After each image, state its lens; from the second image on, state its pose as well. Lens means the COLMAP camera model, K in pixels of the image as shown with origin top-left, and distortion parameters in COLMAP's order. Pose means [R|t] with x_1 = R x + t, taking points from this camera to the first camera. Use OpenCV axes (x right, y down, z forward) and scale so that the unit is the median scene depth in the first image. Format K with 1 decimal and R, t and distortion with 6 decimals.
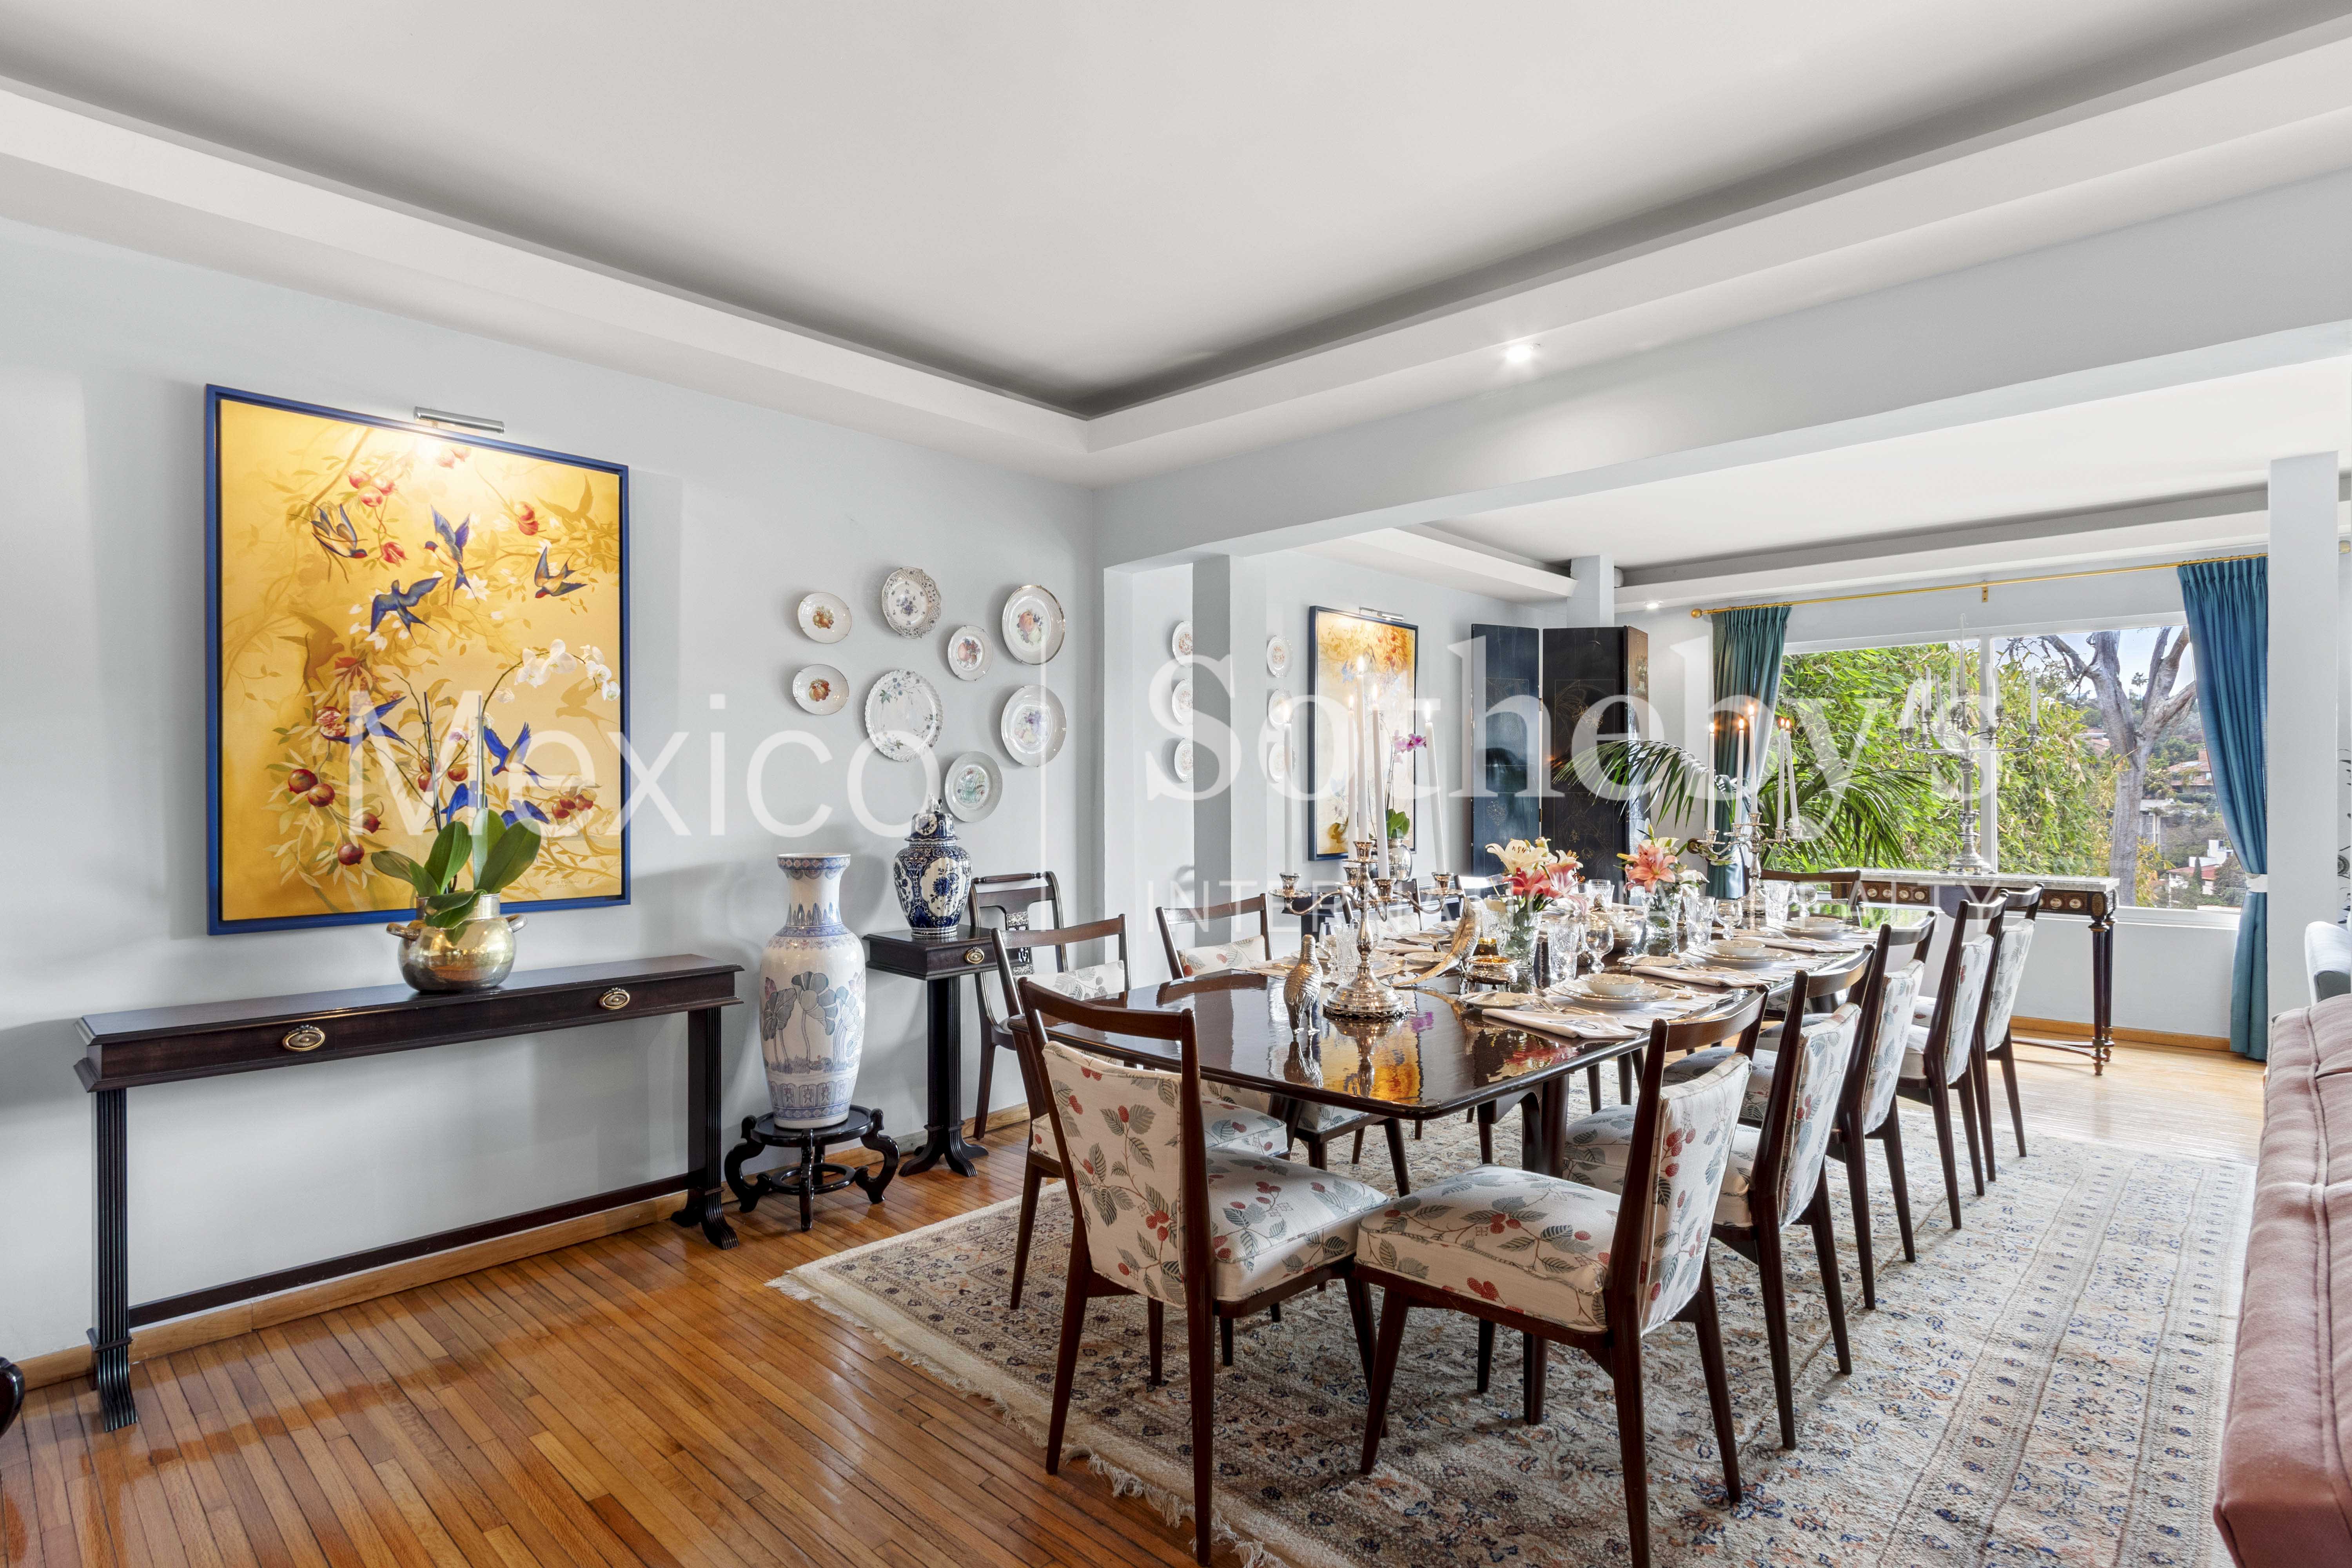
lens RADIAL K [[1148.3, 0, 1179.8], [0, 1148.3, 794.8], [0, 0, 1]] dist [-0.004037, -0.000325]
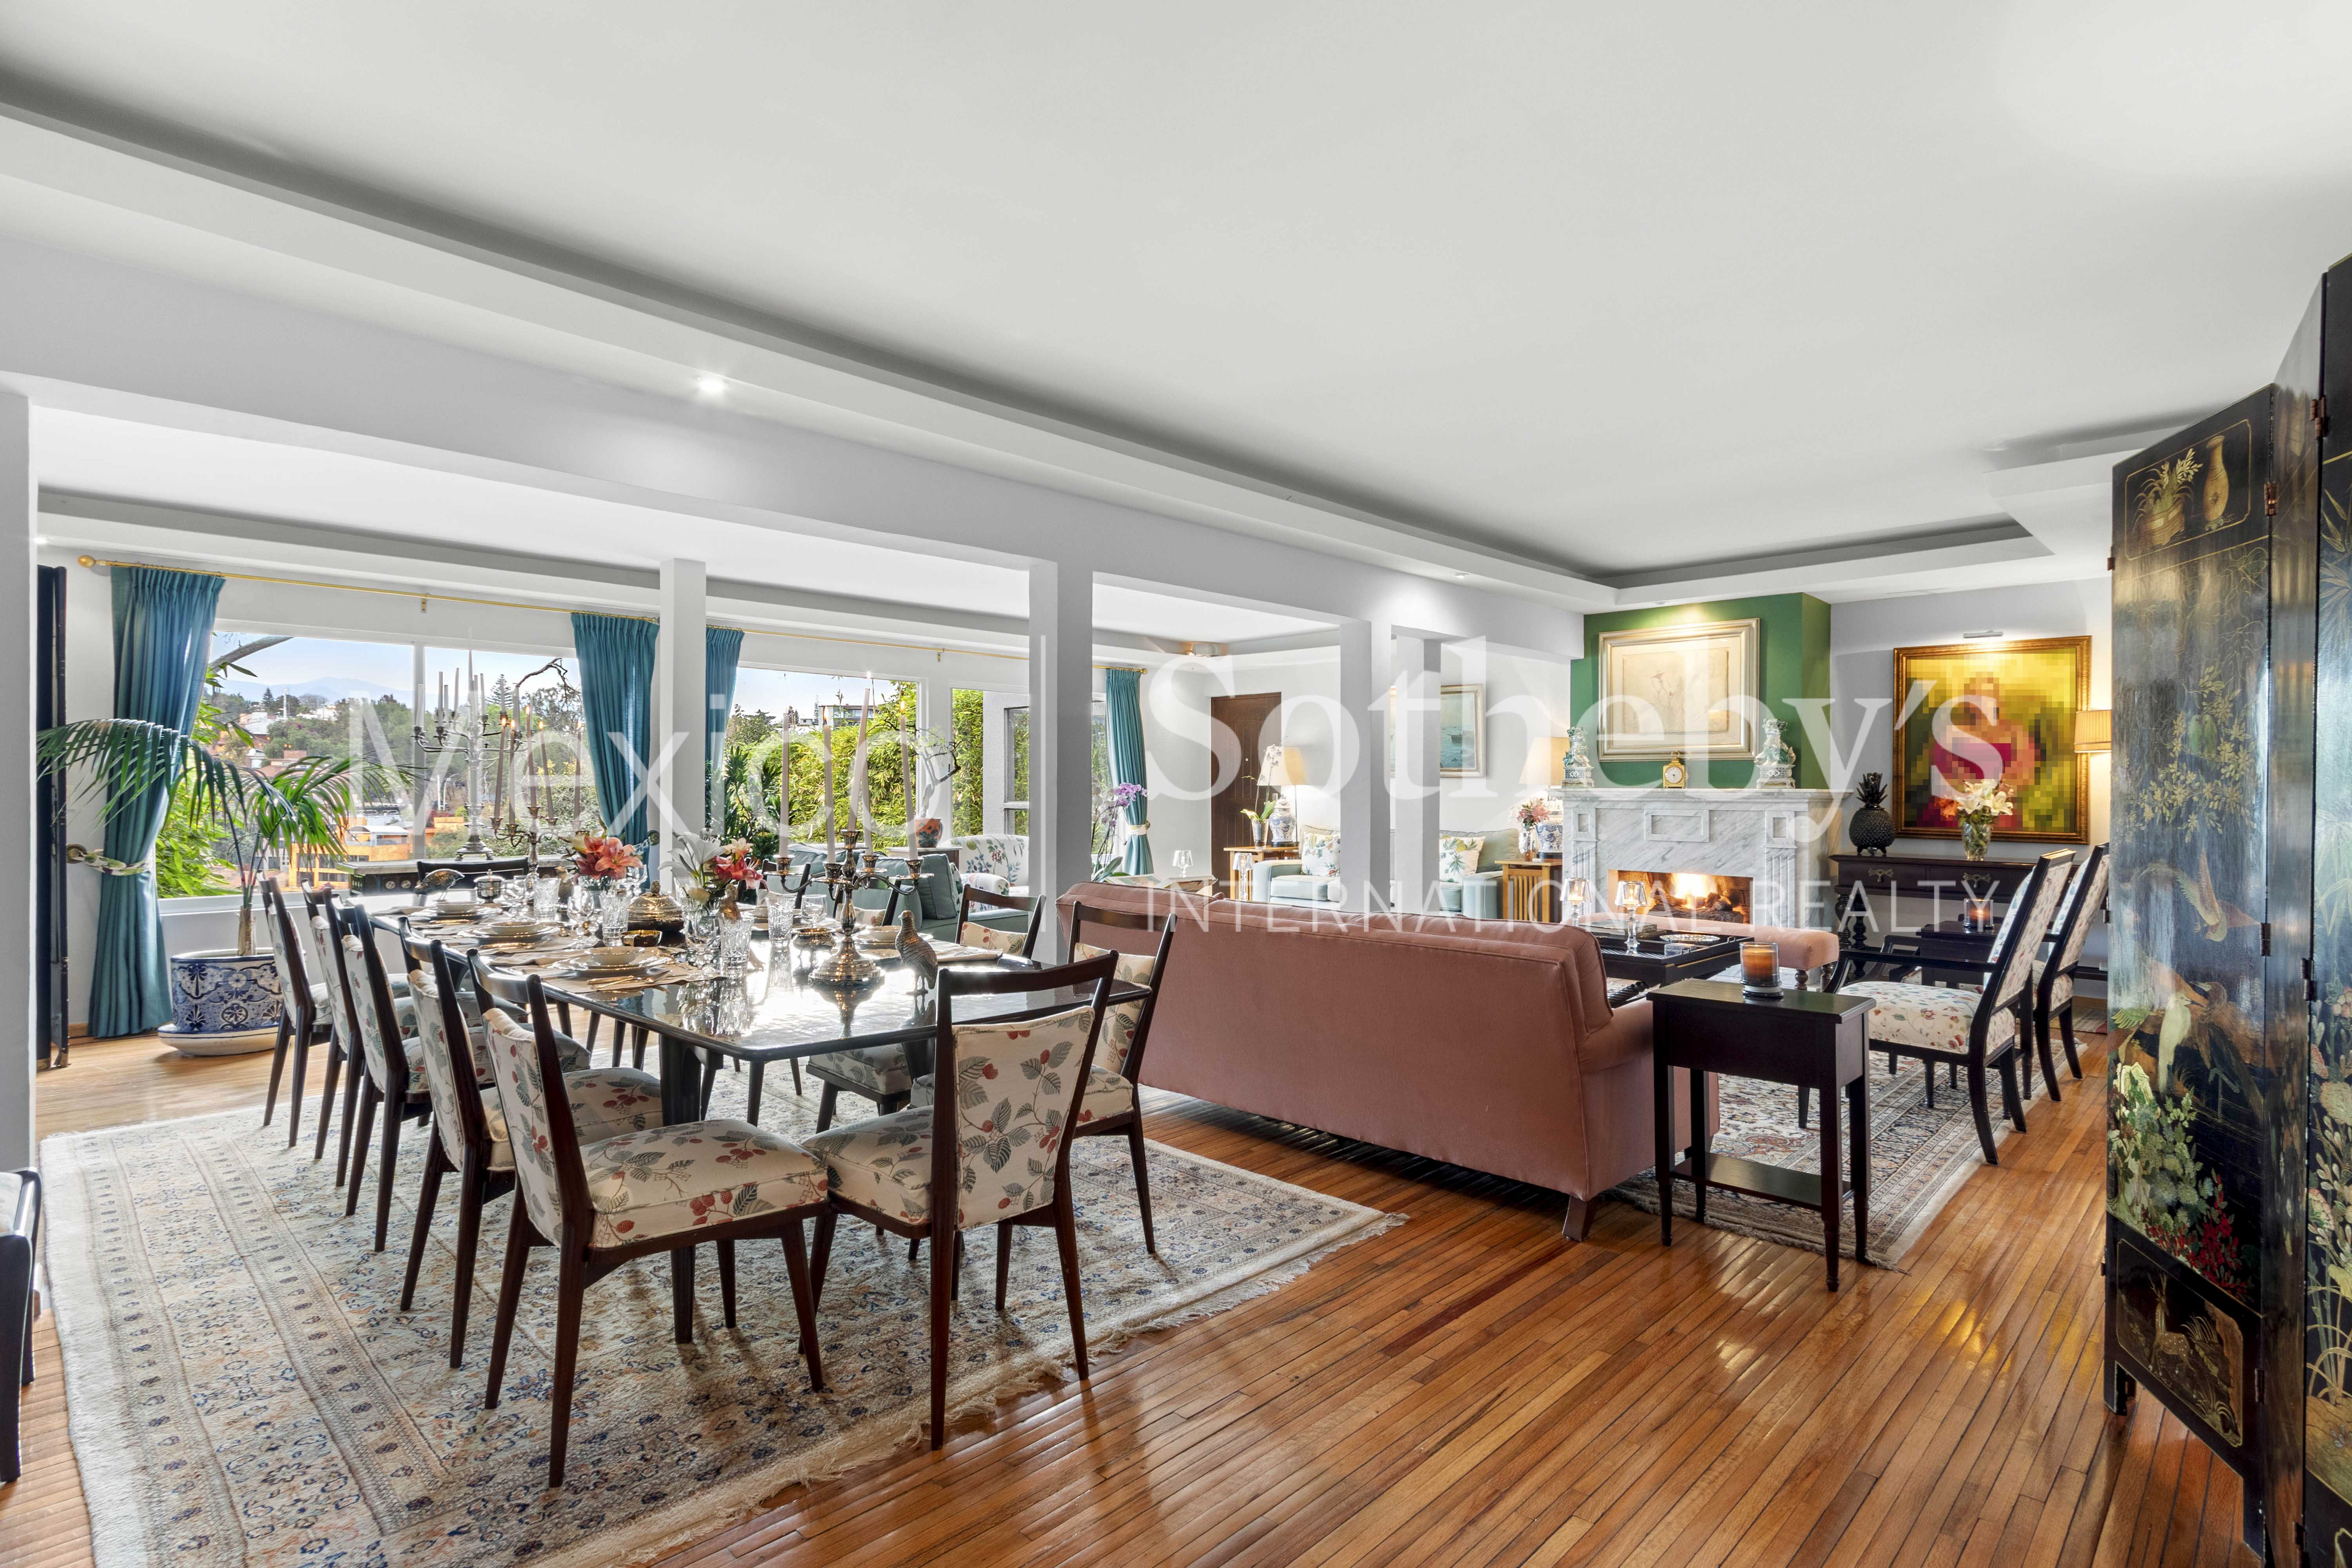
lens RADIAL K [[1186.4, 0, 1176.0], [0, 1186.4, 784.0], [0, 0, 1]] dist [-0.001482, -0.000184]
pose [[0.021621, 0.007722, 0.999736, -0.694743], [-0.003375, 0.999965, -0.007650, 0.001223], [-0.999761, -0.003209, 0.021646, 0.452161]]
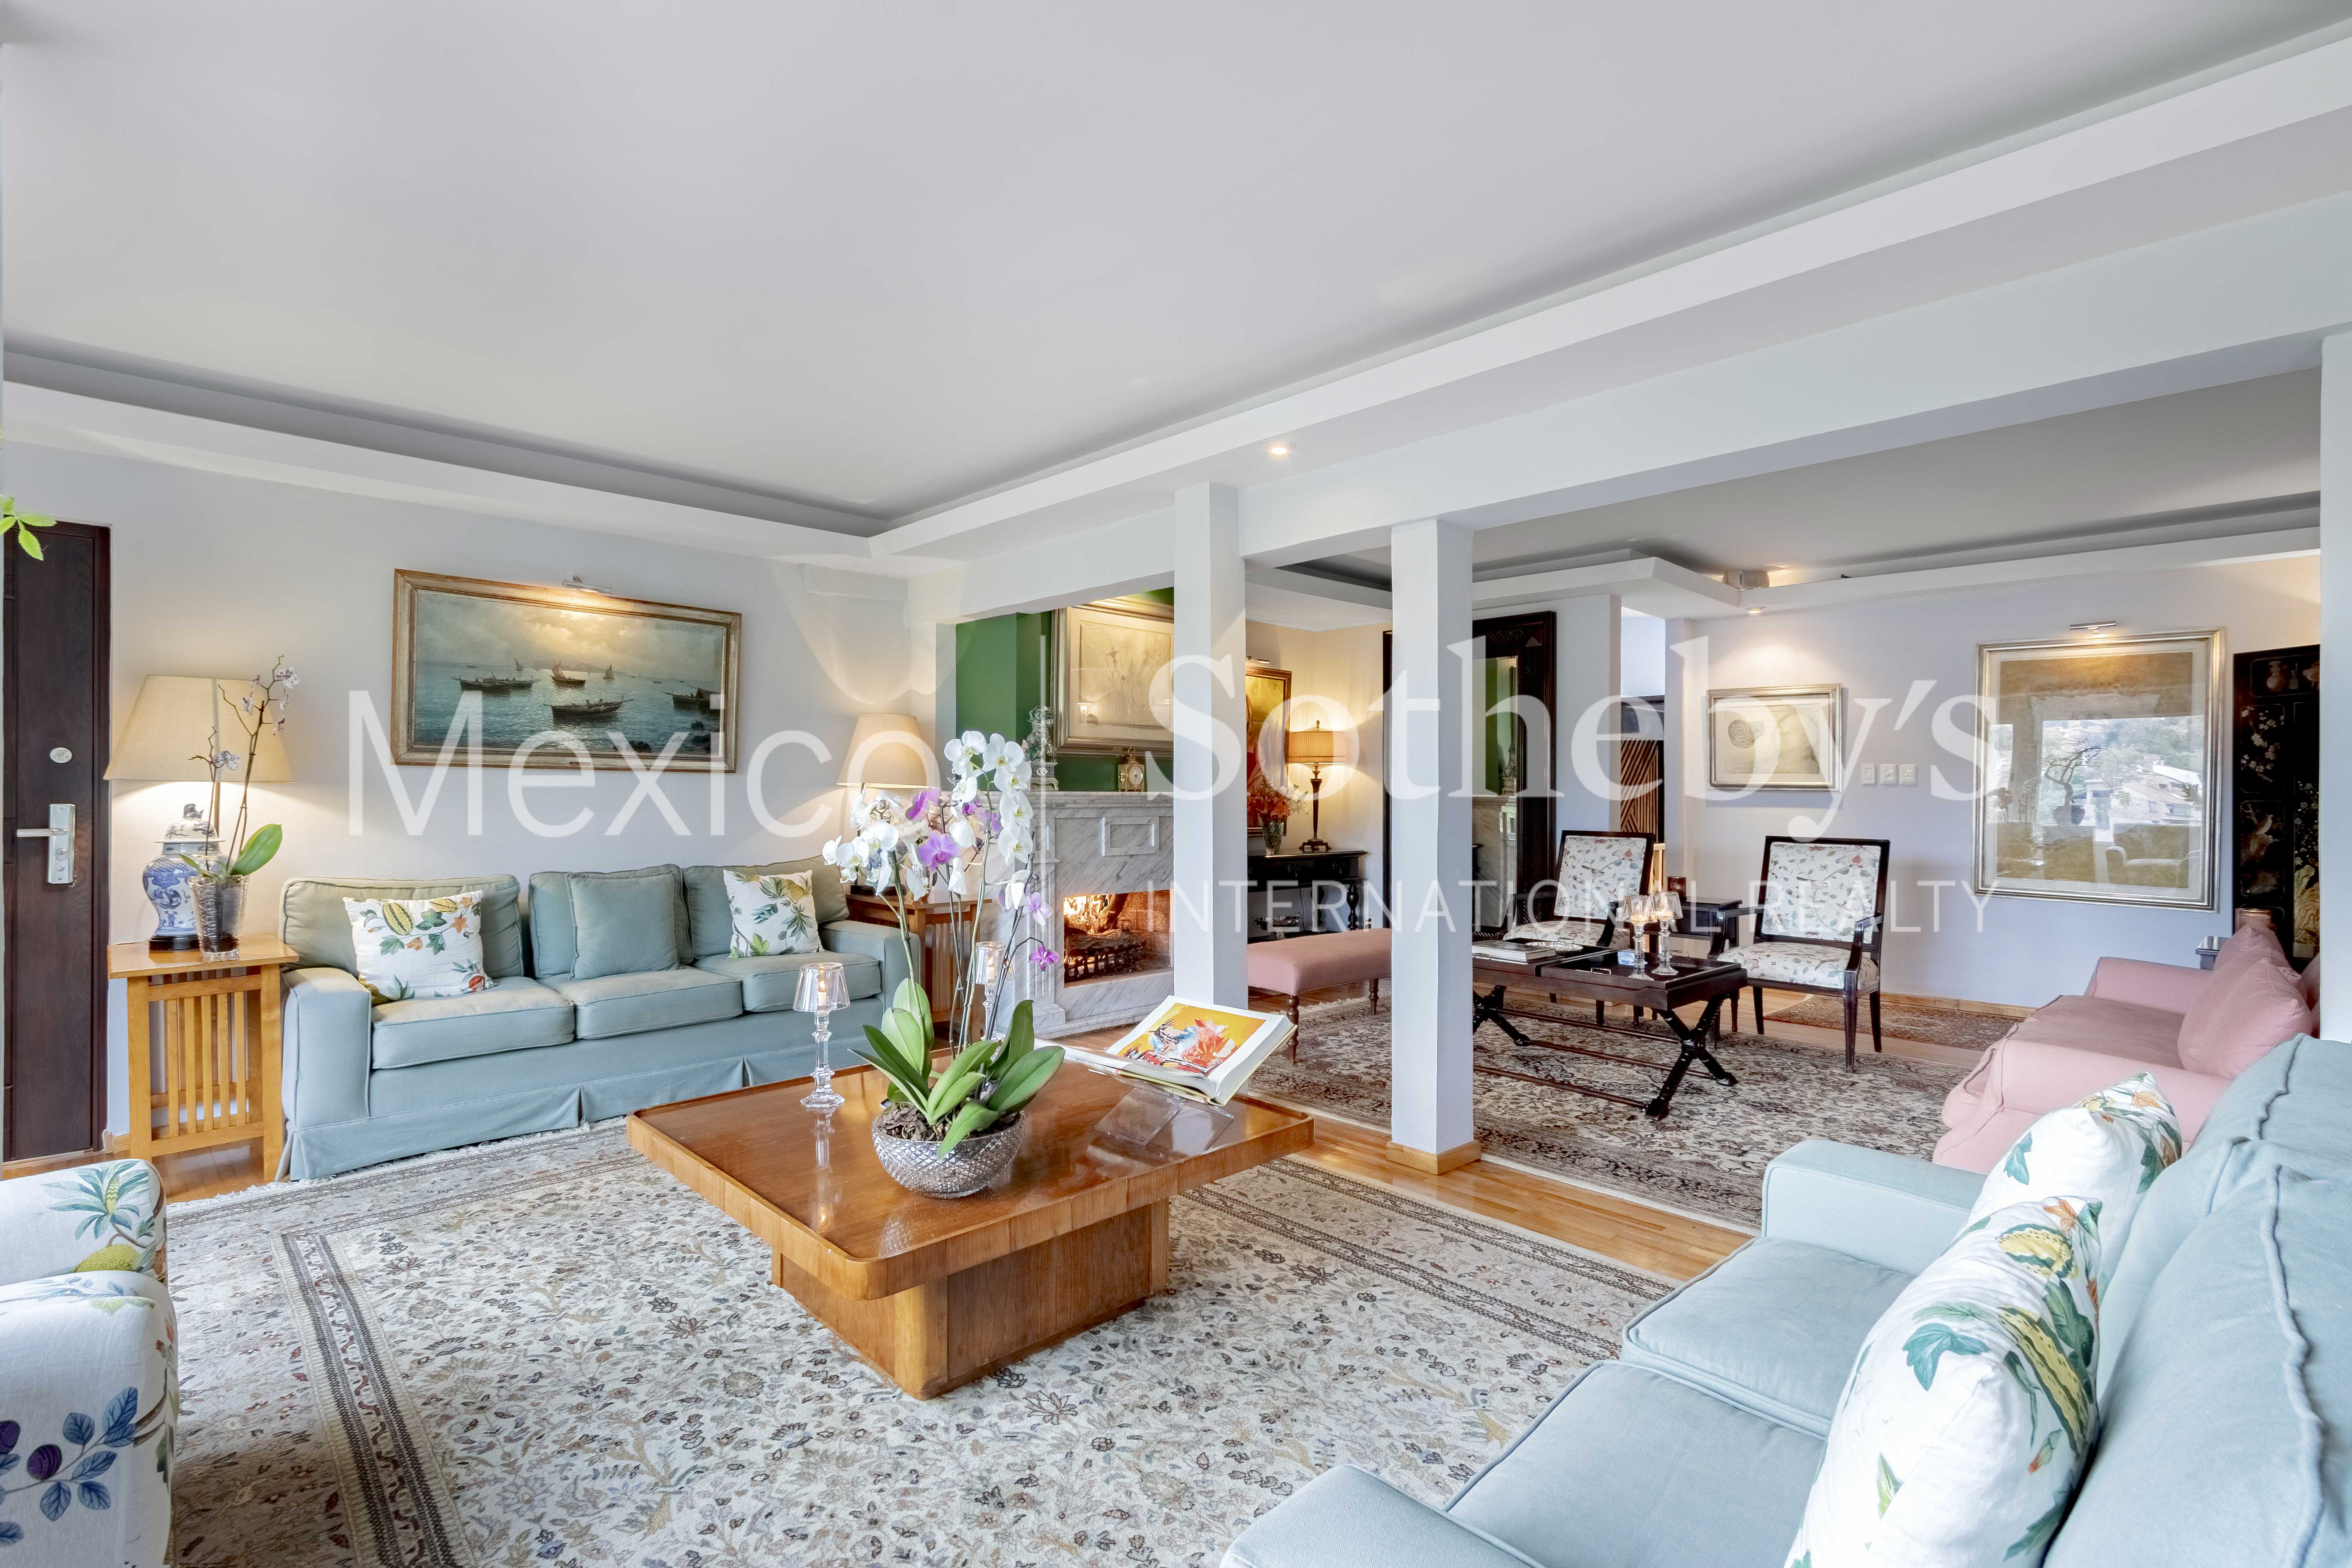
lens RADIAL K [[1102.6, 0, 1195.4], [0, 1102.6, 786.7], [0, 0, 1]] dist [0.015161, -0.000008]
pose [[-0.999127, -0.005893, 0.041352, 1.389197], [-0.005820, 0.999981, 0.001898, -0.021817], [-0.041362, 0.001656, -0.999143, 1.305562]]
